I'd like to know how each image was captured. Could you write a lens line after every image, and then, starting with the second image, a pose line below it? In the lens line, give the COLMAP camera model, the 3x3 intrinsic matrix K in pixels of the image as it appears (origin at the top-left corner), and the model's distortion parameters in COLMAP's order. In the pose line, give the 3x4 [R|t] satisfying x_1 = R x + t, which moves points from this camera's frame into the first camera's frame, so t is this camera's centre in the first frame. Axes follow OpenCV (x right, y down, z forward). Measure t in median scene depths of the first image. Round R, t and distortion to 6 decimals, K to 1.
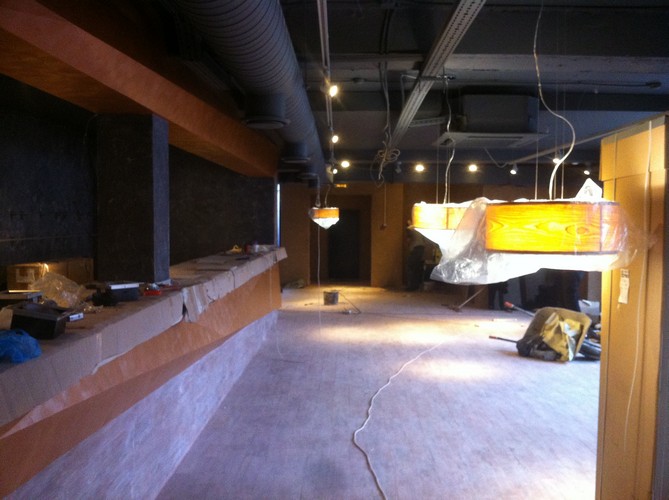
lens RADIAL K [[651.3, 0, 331.3], [0, 651.3, 254.5], [0, 0, 1]] dist [0.060121, -0.236220]
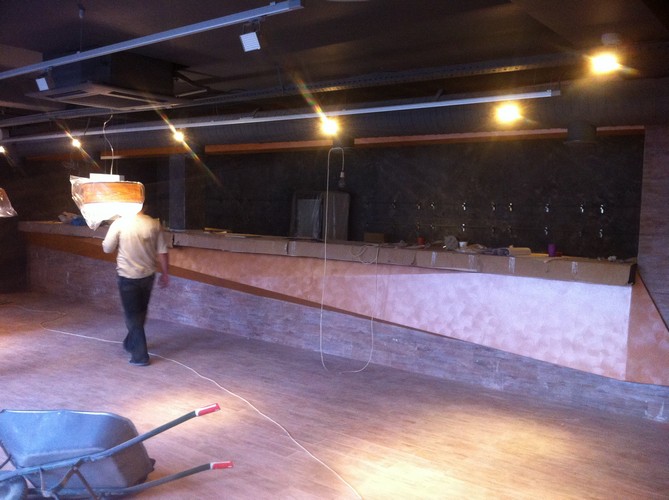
lens RADIAL K [[651.3, 0, 331.3], [0, 651.3, 254.5], [0, 0, 1]] dist [0.060121, -0.236220]
pose [[-0.609930, 0.035811, -0.791646, 0.731474], [-0.073939, 0.992049, 0.101843, -0.084791], [0.788998, 0.120650, -0.602433, 1.754760]]
